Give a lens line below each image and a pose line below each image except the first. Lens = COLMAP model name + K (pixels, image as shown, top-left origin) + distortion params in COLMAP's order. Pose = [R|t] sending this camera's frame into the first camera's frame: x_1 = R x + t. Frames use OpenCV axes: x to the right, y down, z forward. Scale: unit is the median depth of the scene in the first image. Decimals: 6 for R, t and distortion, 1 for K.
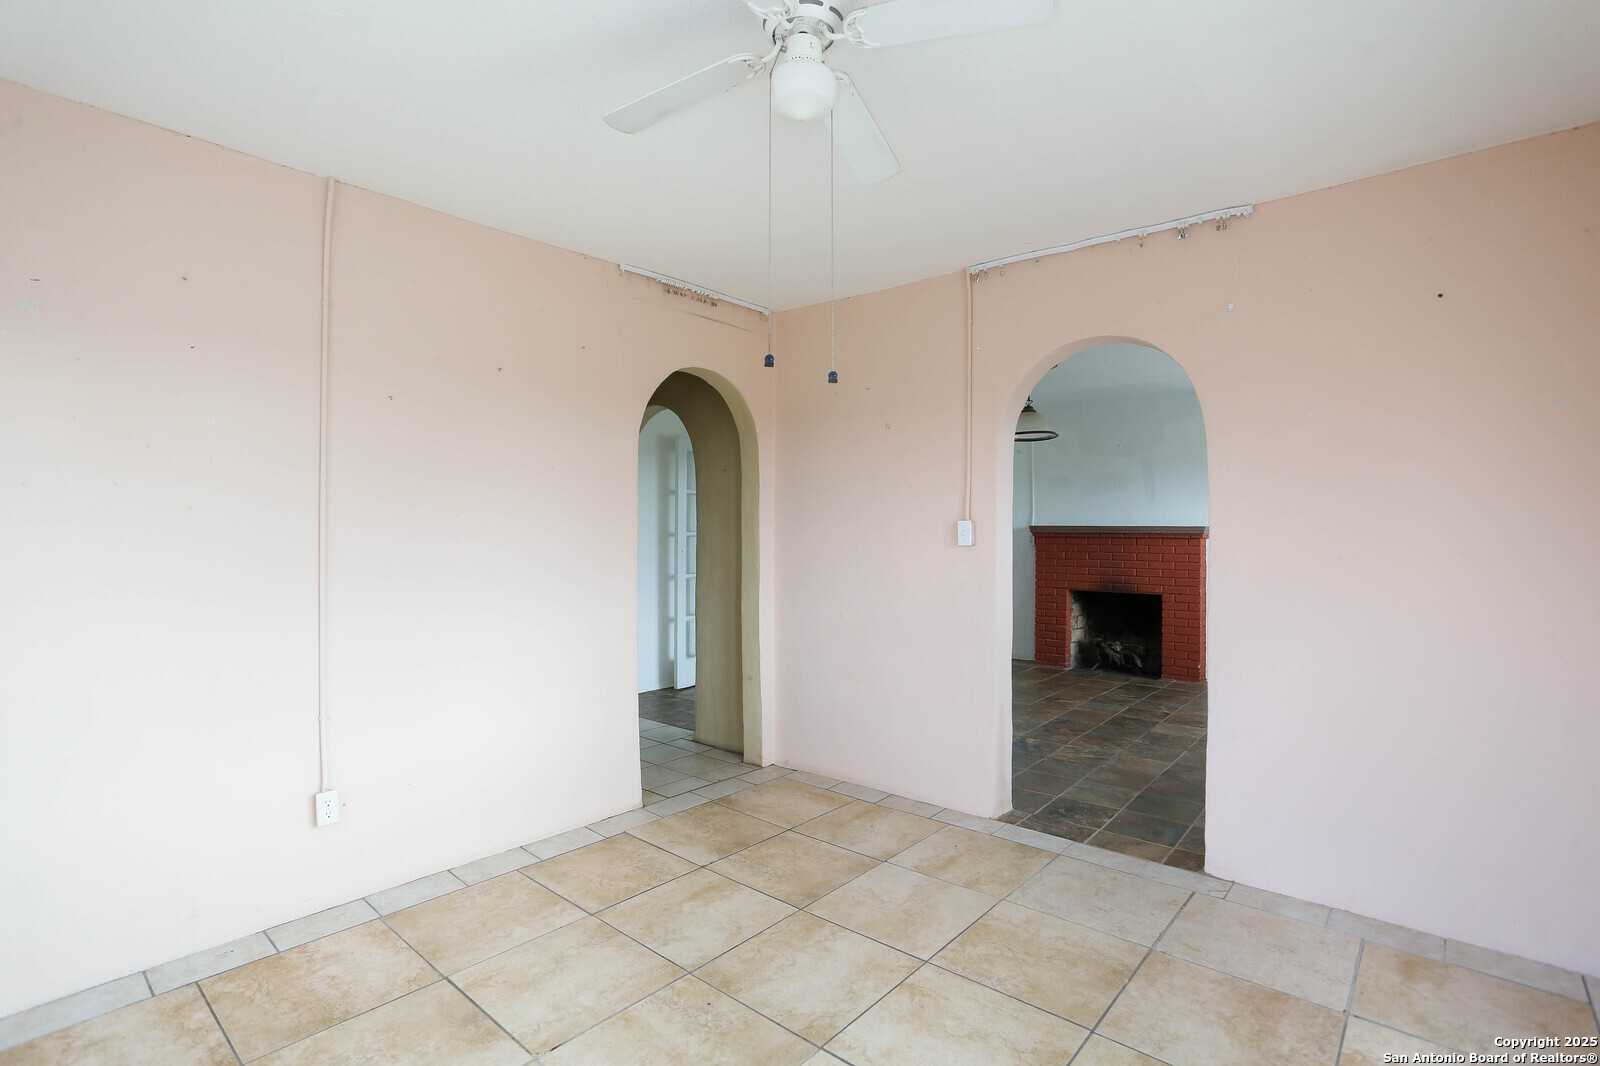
lens RADIAL K [[761.8, 0, 795.8], [0, 761.8, 525.5], [0, 0, 1]] dist [-0.002488, 0.003040]
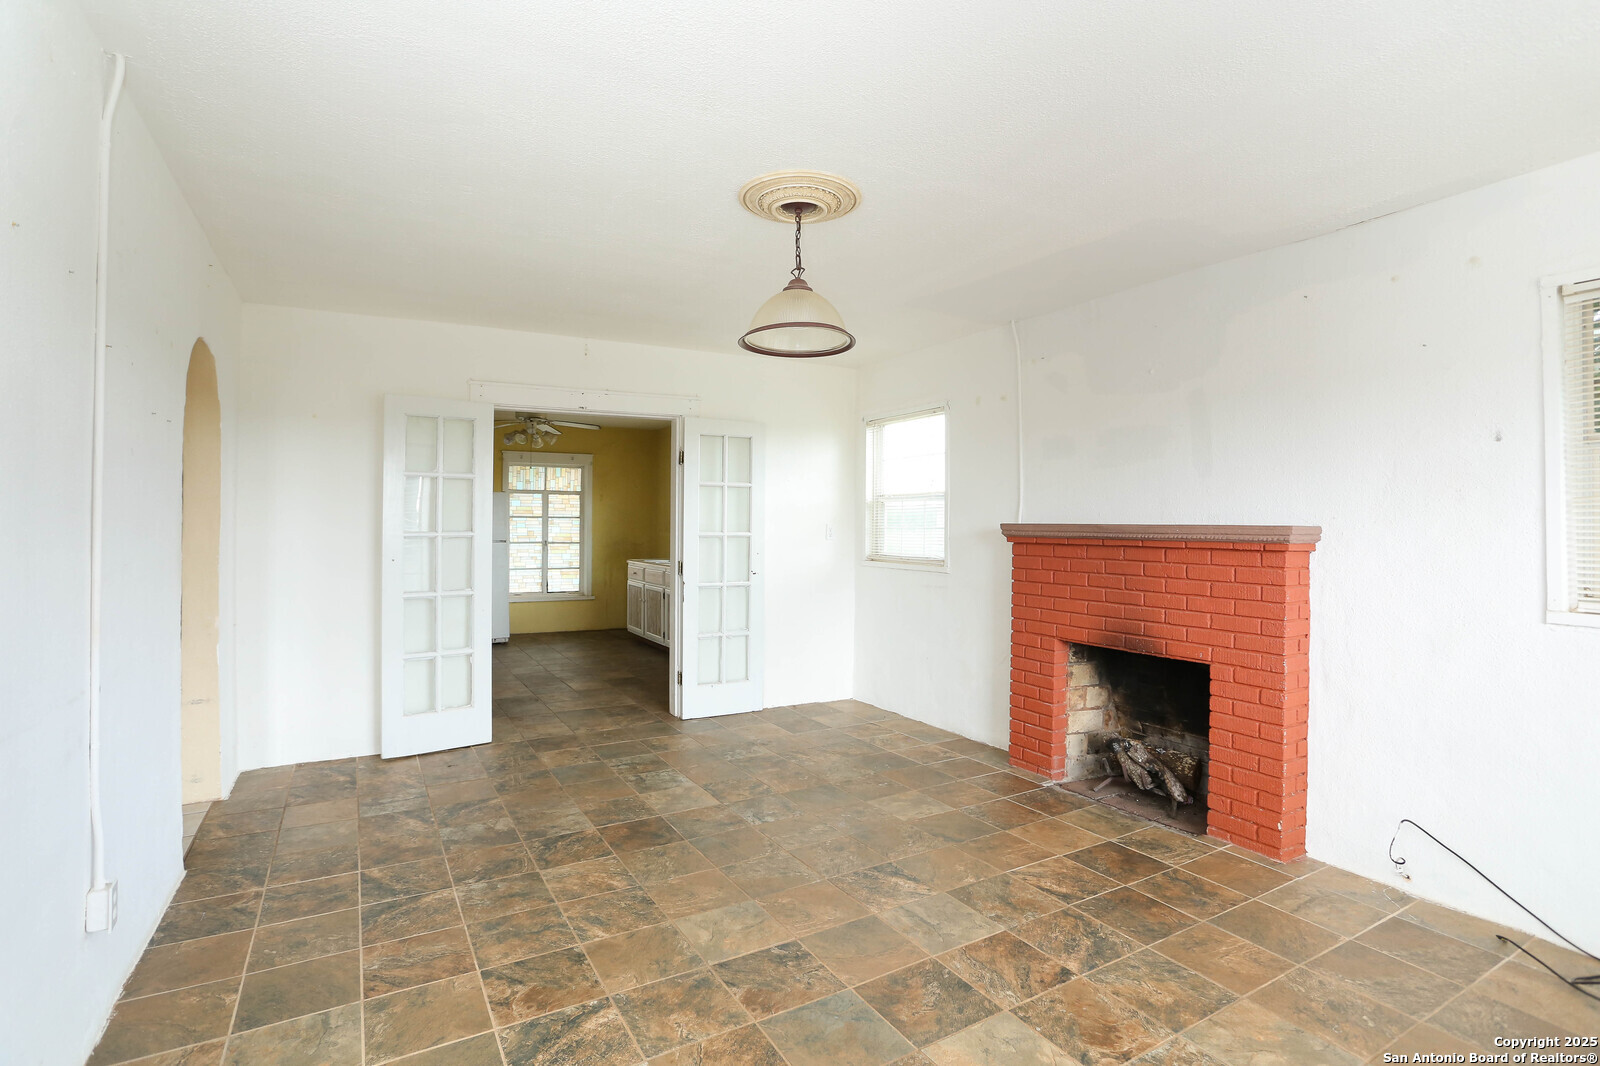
lens RADIAL K [[761.8, 0, 795.1], [0, 761.8, 536.1], [0, 0, 1]] dist [-0.002488, 0.003040]
pose [[0.942130, 0.006425, -0.335186, 0.390573], [-0.001837, 0.999900, 0.014003, 0.001698], [0.335243, -0.012577, 0.942048, 0.446130]]
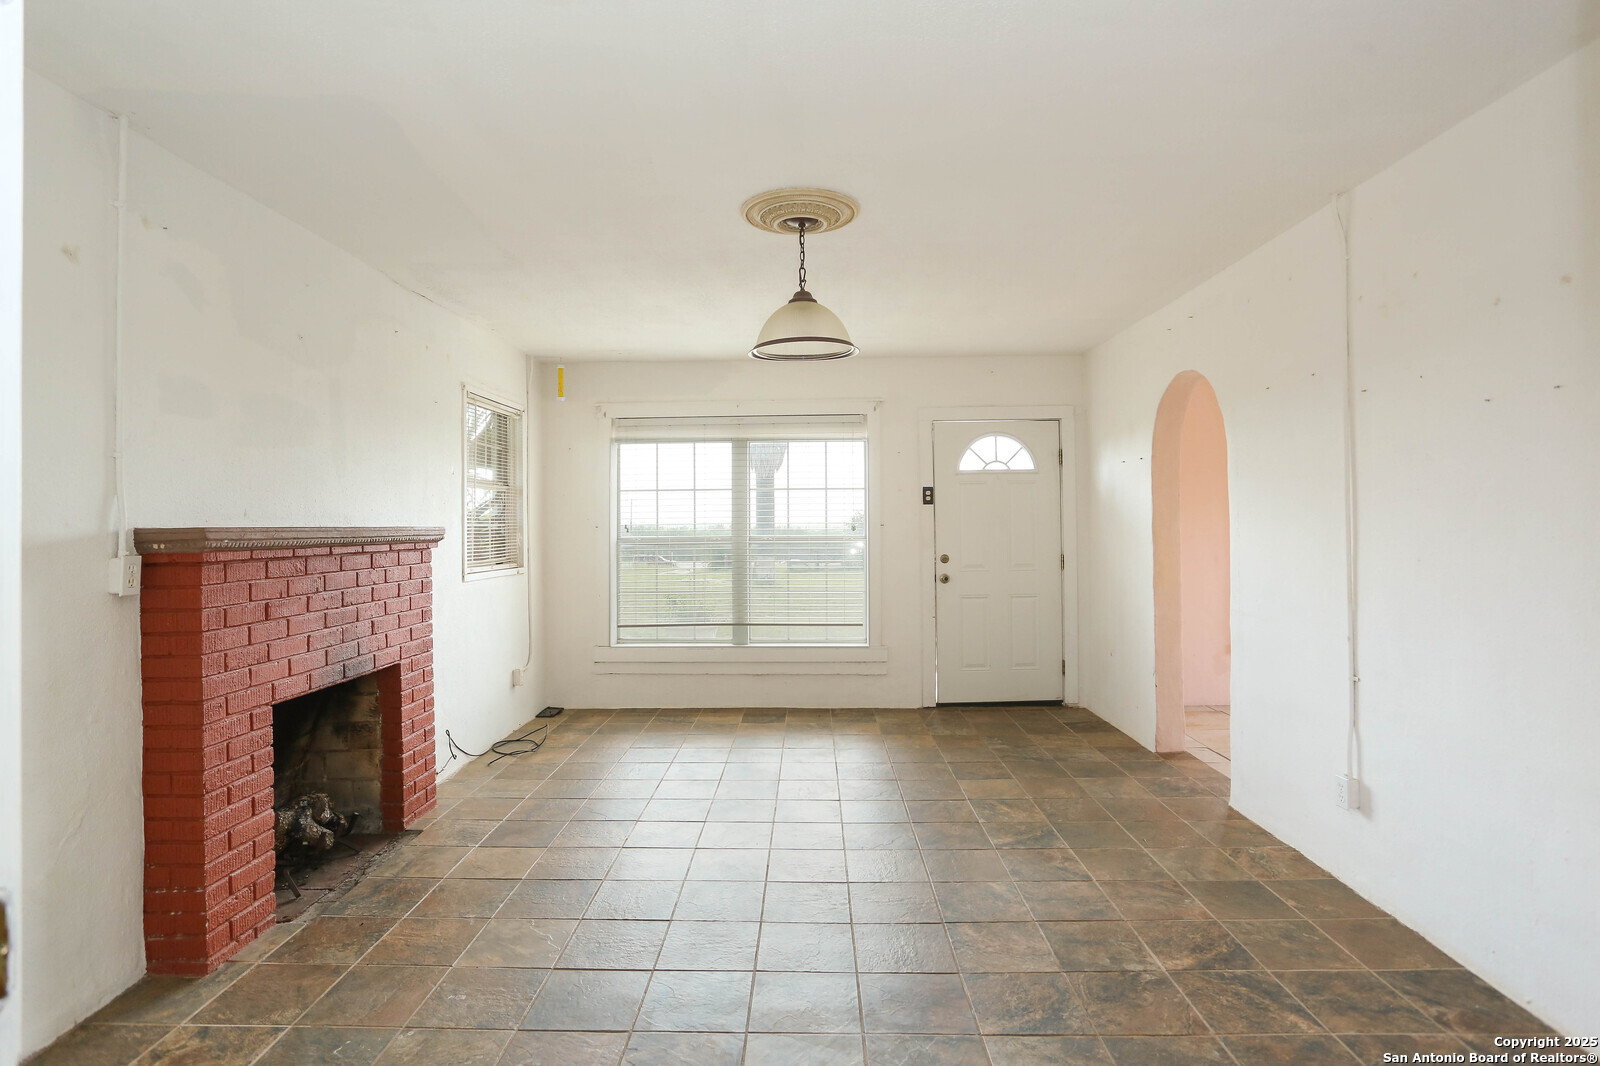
lens RADIAL K [[756.0, 0, 799.5], [0, 756.0, 522.2], [0, 0, 1]] dist [-0.000561, 0.000463]
pose [[-0.613368, 0.006912, 0.789767, -0.079408], [0.005081, 0.999976, -0.004805, 0.001131], [-0.789781, 0.001065, -0.613388, 1.092210]]
